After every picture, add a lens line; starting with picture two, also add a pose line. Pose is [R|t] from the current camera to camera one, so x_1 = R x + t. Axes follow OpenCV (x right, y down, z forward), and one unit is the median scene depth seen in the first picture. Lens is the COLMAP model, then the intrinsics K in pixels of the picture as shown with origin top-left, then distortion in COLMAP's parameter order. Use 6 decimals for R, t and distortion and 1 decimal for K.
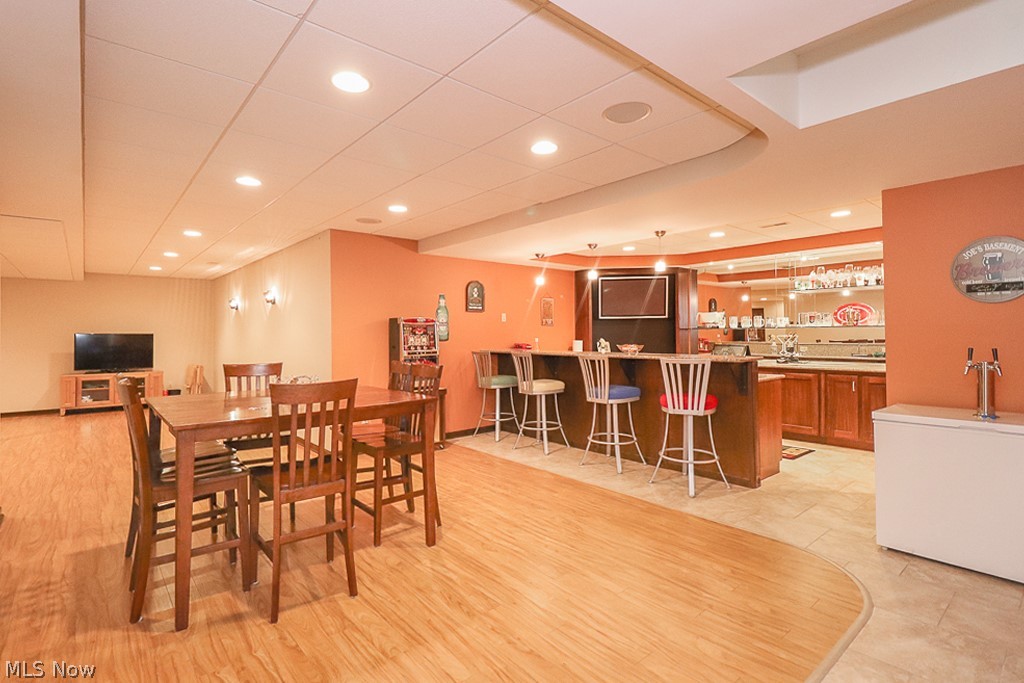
lens RADIAL K [[494.6, 0, 507.5], [0, 494.6, 335.5], [0, 0, 1]] dist [-0.001837, -0.000456]
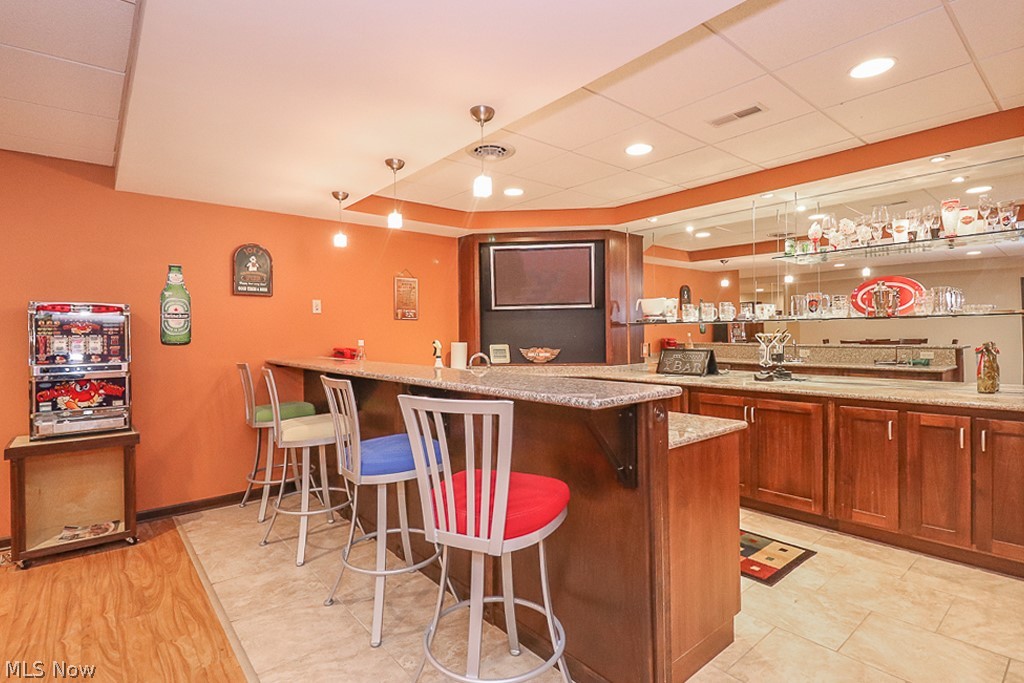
lens RADIAL K [[494.6, 0, 515.4], [0, 494.6, 341.5], [0, 0, 1]] dist [-0.001837, -0.000456]
pose [[0.999996, -0.002728, -0.000674, 0.268728], [0.002737, 0.999908, 0.013268, 0.000114], [0.000638, -0.013269, 0.999912, 0.422611]]
